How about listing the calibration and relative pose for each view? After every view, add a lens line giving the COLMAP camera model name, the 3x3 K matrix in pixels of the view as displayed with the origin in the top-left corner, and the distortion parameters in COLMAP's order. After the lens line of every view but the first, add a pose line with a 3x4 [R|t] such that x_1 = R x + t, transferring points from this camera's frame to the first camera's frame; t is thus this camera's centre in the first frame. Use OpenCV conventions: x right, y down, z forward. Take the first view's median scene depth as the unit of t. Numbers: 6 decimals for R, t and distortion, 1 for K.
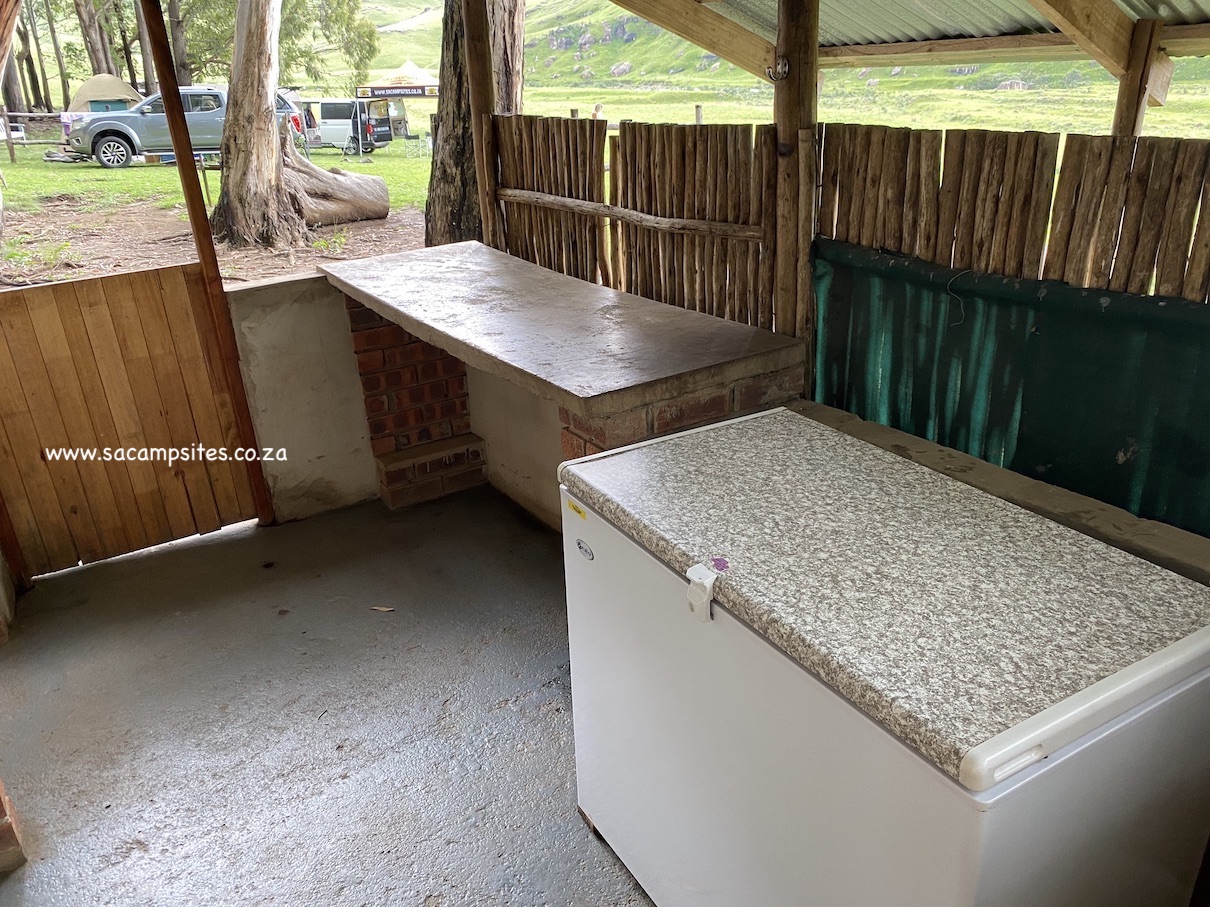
lens RADIAL K [[909.5, 0, 609.9], [0, 909.5, 459.5], [0, 0, 1]] dist [-0.034095, 0.002591]
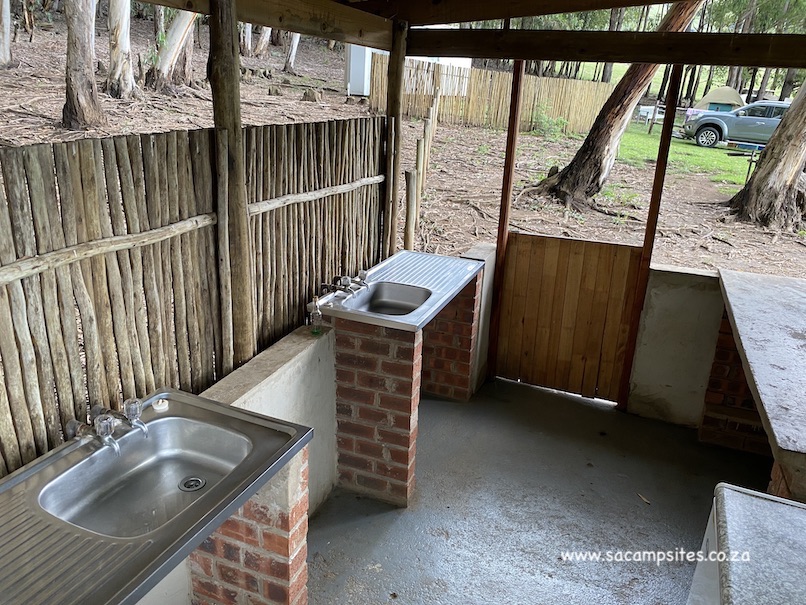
lens RADIAL K [[605.9, 0, 404.4], [0, 605.9, 300.6], [0, 0, 1]] dist [-0.034095, 0.002591]
pose [[0.570641, 0.335925, -0.749349, 0.140329], [-0.376425, 0.917993, 0.124873, -0.098469], [0.729845, 0.210816, 0.650295, -0.000845]]
